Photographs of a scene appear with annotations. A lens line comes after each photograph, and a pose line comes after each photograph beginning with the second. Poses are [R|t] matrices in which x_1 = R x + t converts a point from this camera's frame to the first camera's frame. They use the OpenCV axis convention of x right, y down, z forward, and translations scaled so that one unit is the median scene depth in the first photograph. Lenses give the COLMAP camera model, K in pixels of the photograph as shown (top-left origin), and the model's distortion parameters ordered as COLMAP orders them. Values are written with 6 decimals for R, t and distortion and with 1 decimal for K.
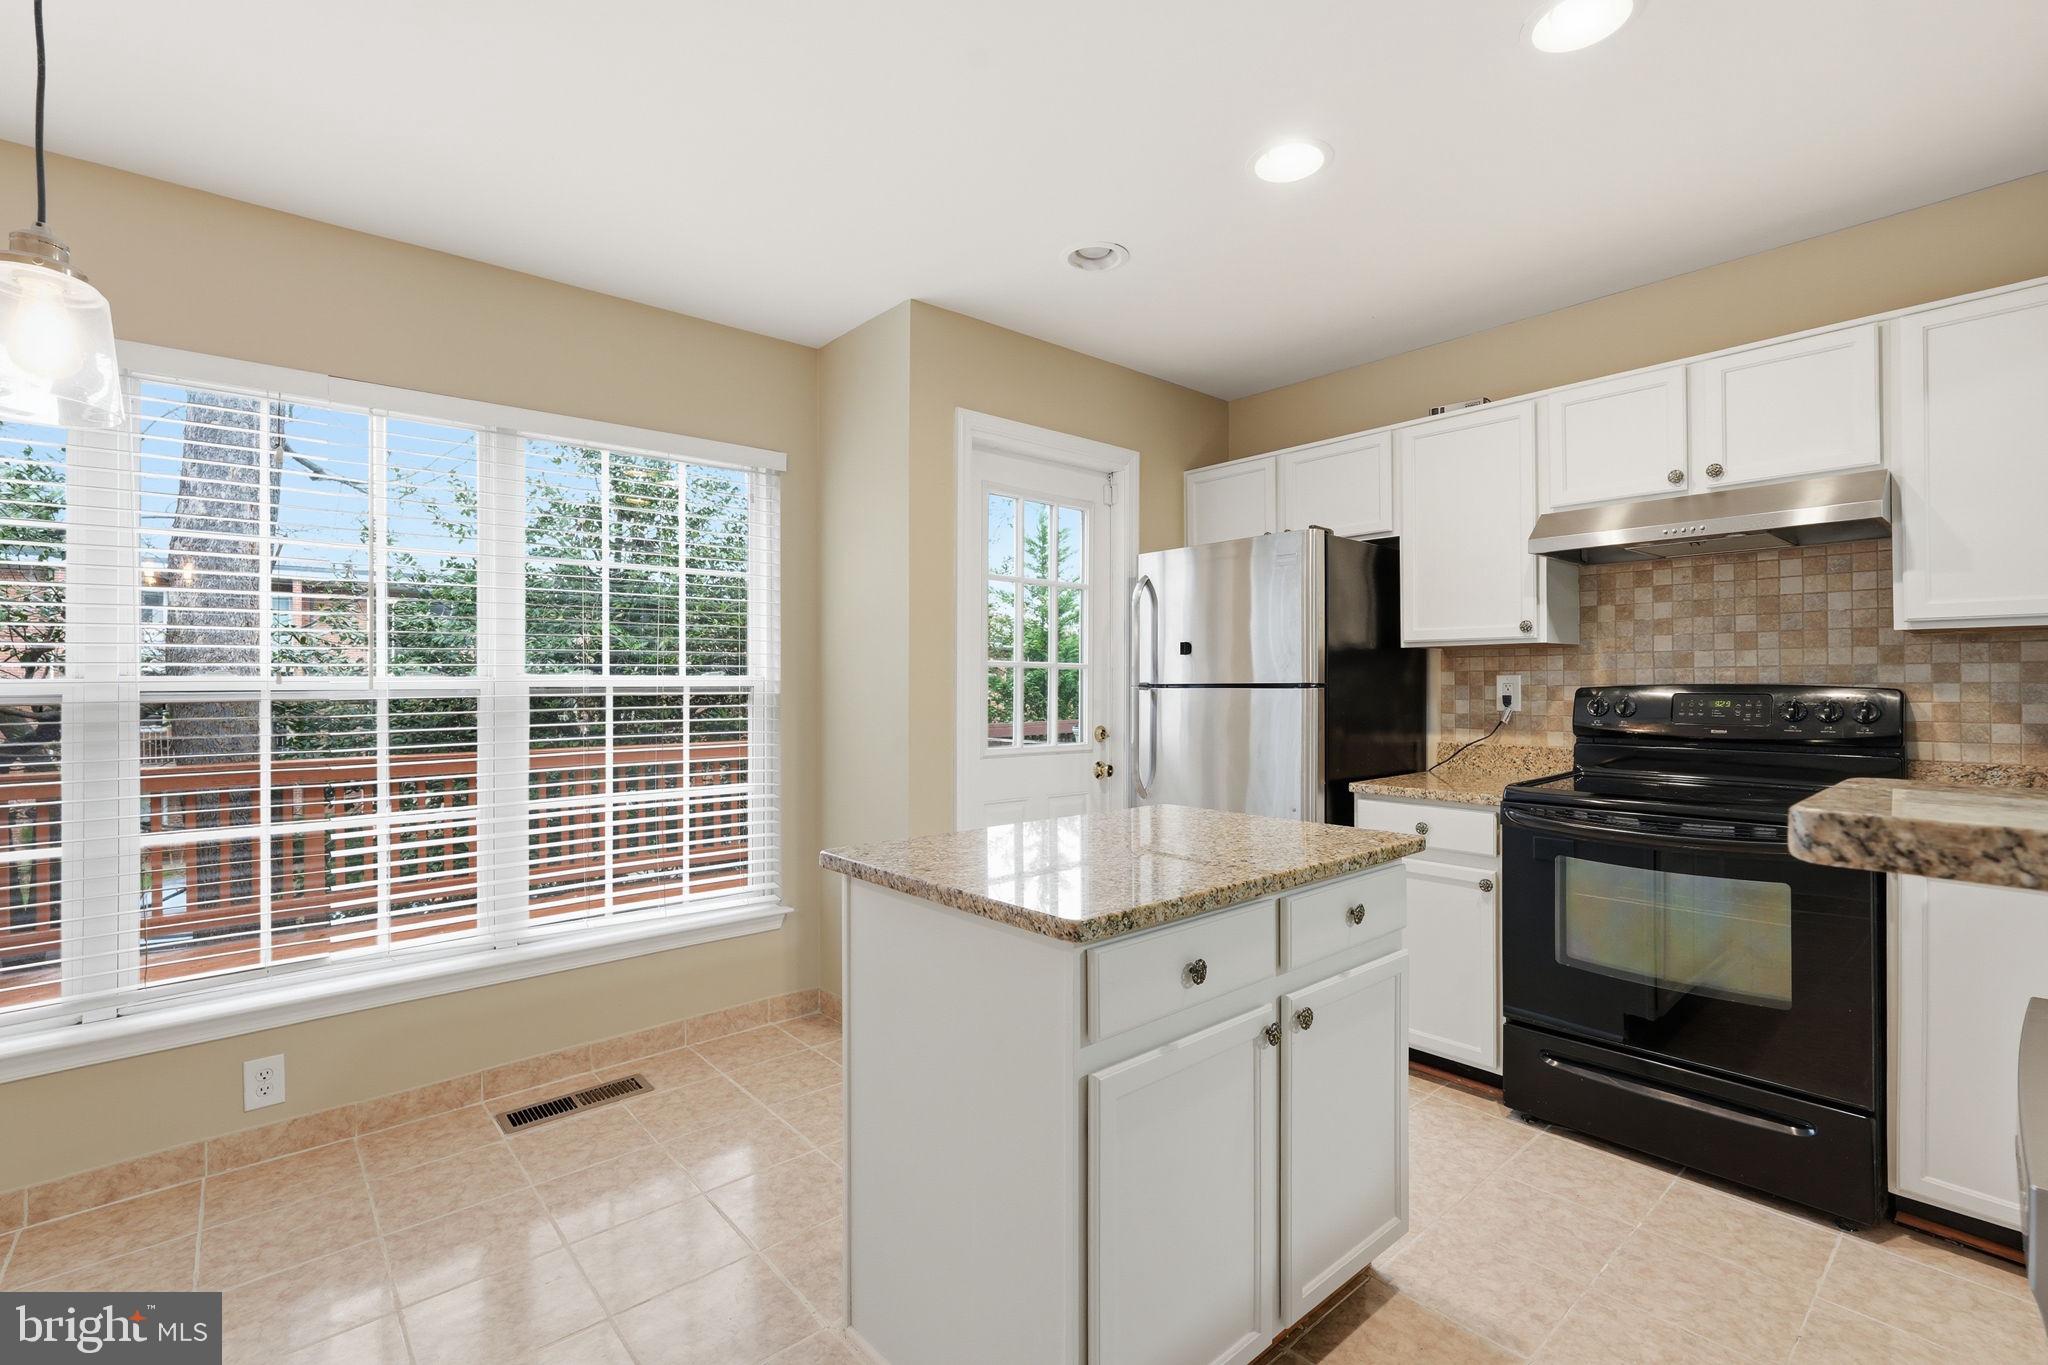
lens RADIAL K [[908.6, 0, 1021.8], [0, 908.6, 696.0], [0, 0, 1]] dist [0.000574, 0.000270]
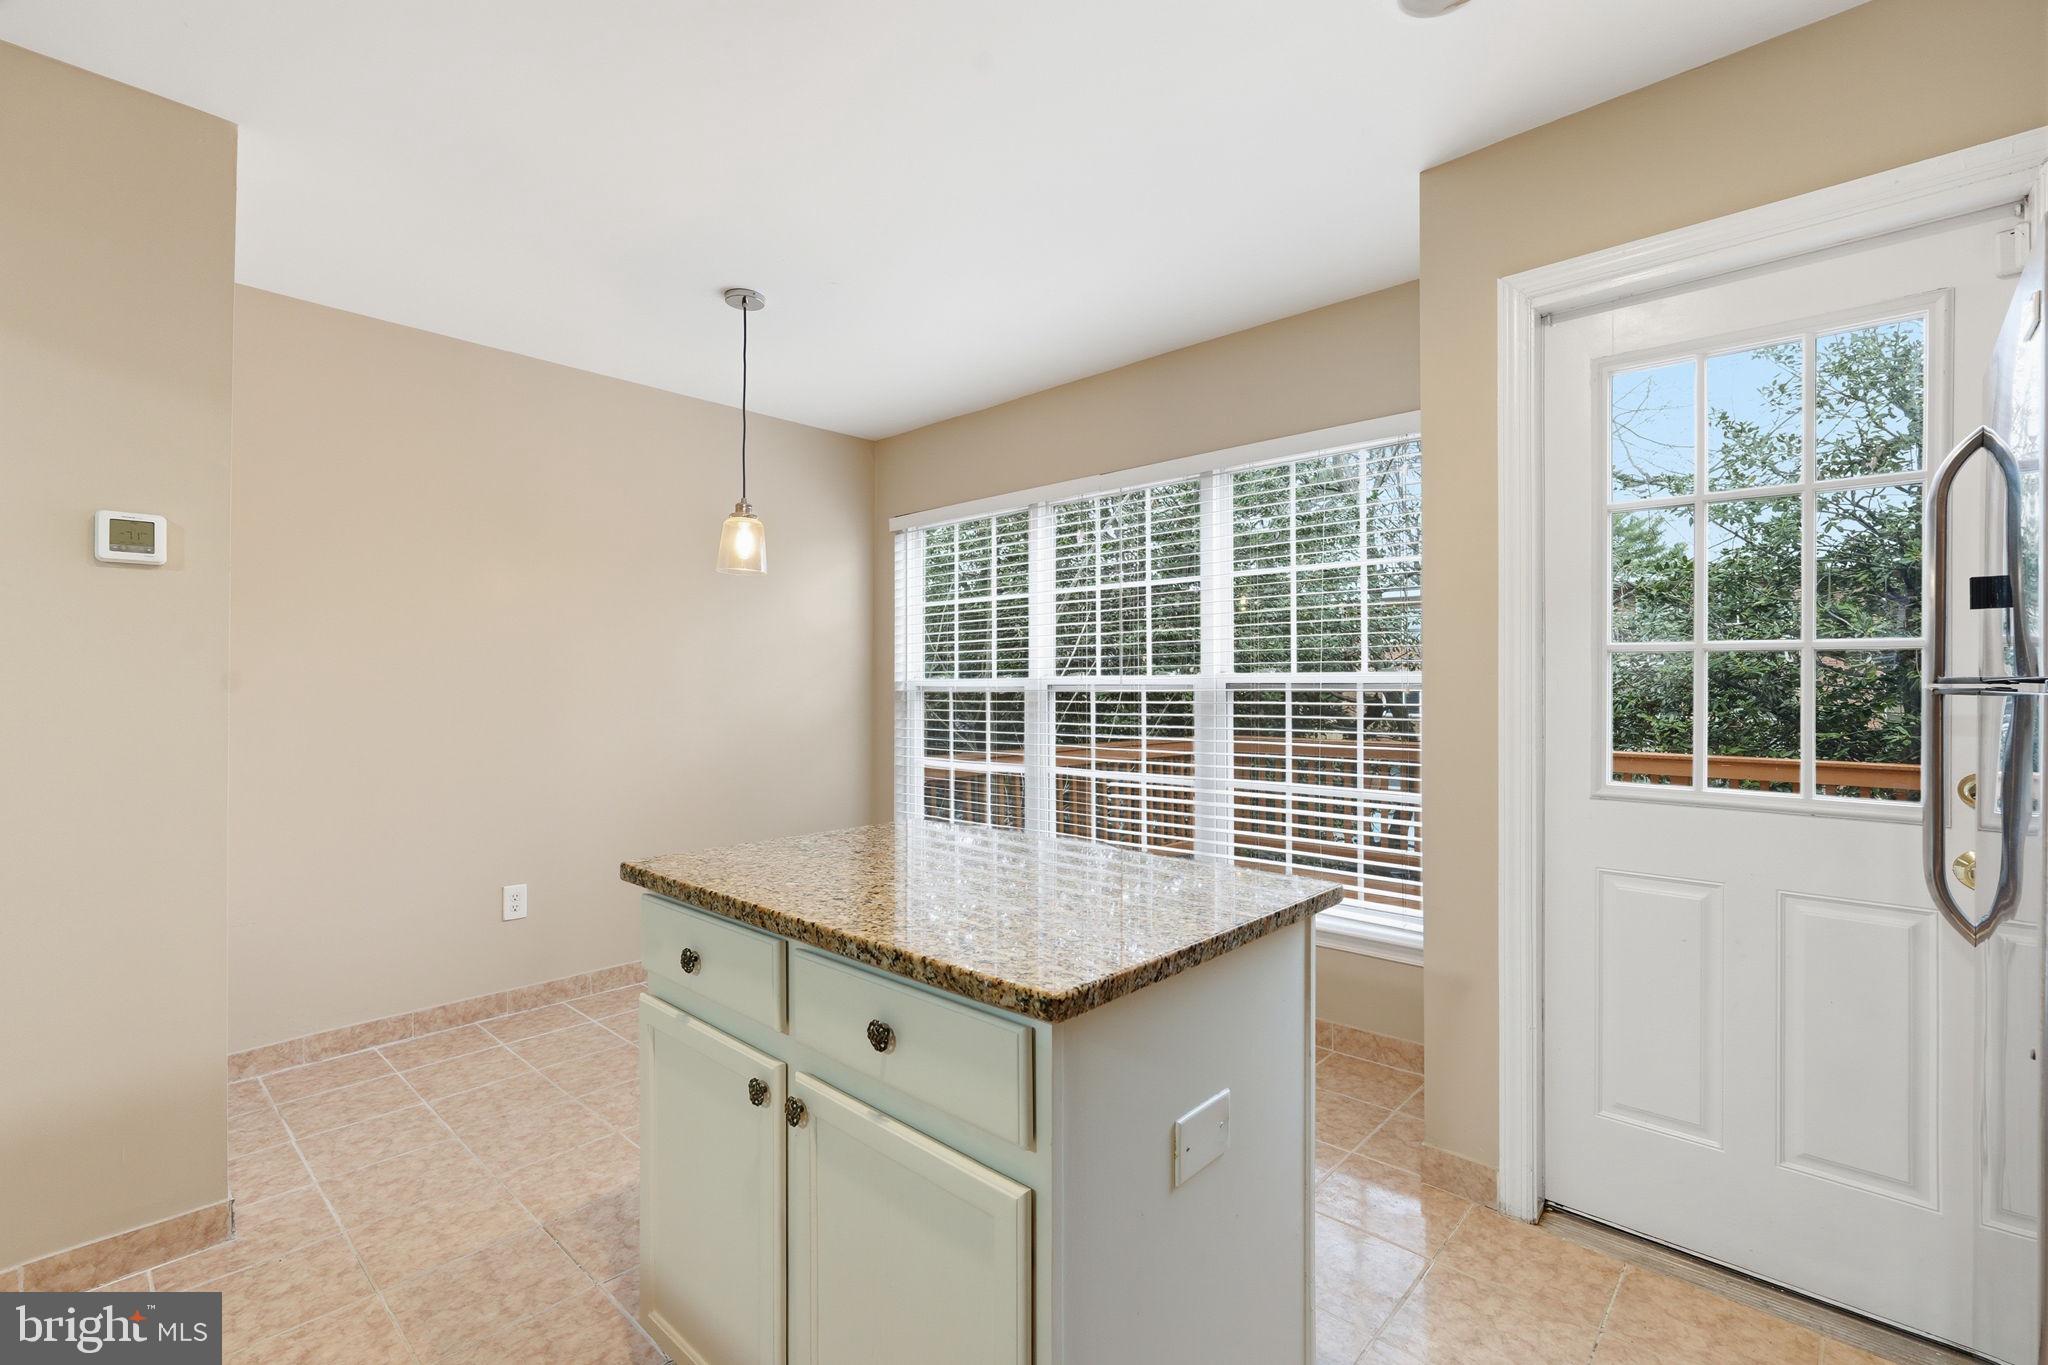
lens RADIAL K [[908.6, 0, 1021.8], [0, 908.6, 696.0], [0, 0, 1]] dist [0.000574, 0.000270]
pose [[0.116767, 0.018174, -0.992993, 0.597484], [-0.009885, 0.999804, 0.017136, -0.010527], [0.993110, 0.007815, 0.116924, 0.590080]]
